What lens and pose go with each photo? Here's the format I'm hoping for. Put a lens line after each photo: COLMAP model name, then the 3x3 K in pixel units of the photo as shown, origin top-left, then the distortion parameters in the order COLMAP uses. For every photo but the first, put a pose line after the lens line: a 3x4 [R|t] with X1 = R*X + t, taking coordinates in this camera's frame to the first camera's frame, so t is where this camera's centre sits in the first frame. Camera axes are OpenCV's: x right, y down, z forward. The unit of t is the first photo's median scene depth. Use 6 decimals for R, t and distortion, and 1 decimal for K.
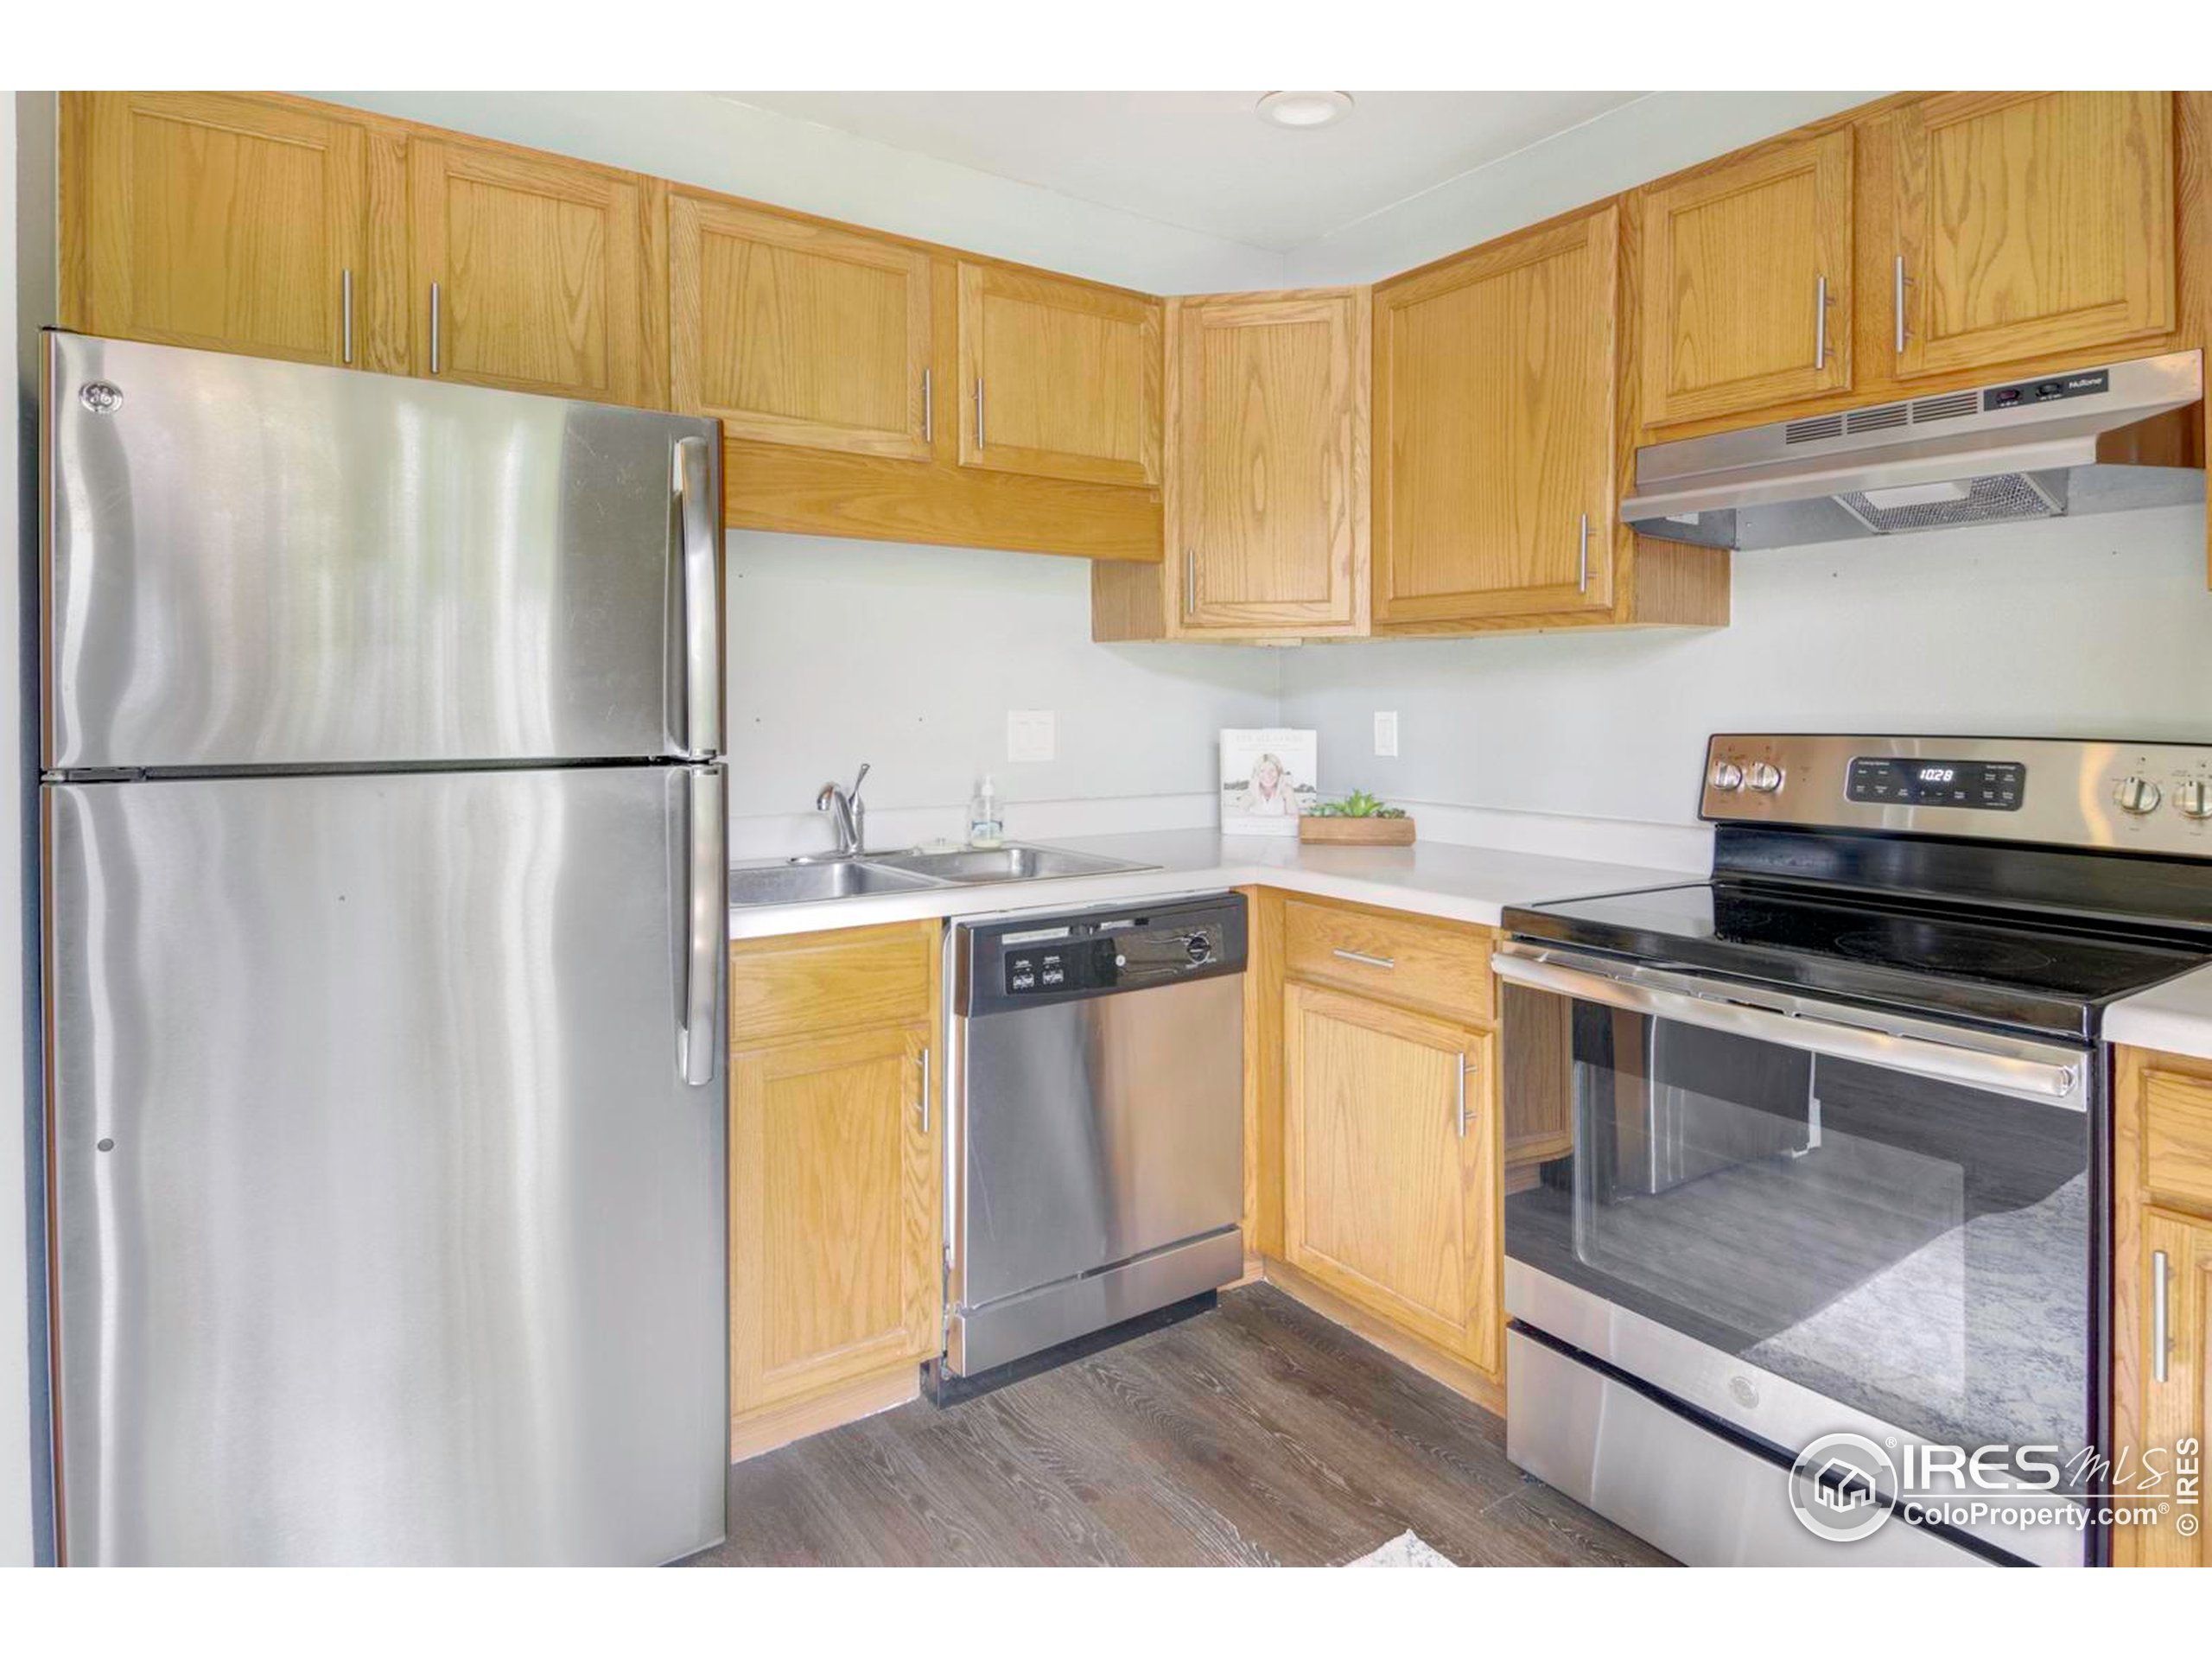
lens RADIAL K [[1226.8, 0, 1145.7], [0, 1226.8, 734.5], [0, 0, 1]] dist [0.023903, -0.015136]
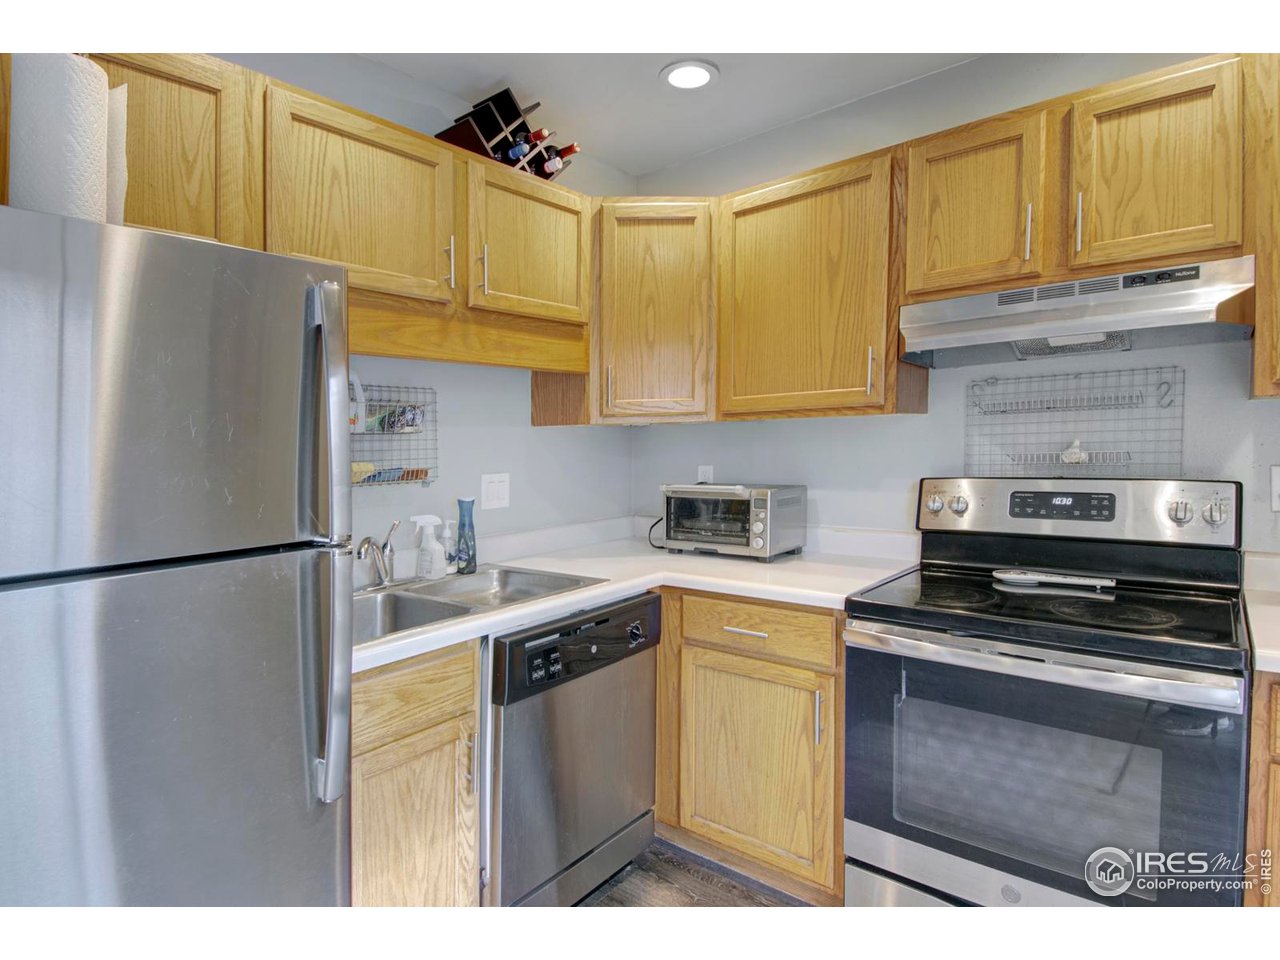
lens RADIAL K [[709.9, 0, 644.8], [0, 709.9, 473.1], [0, 0, 1]] dist [0.023903, -0.015136]
pose [[0.972389, -0.028133, 0.231663, -0.157389], [0.026561, 0.999598, 0.009903, -0.032503], [-0.231848, -0.003476, 0.972746, 0.174598]]
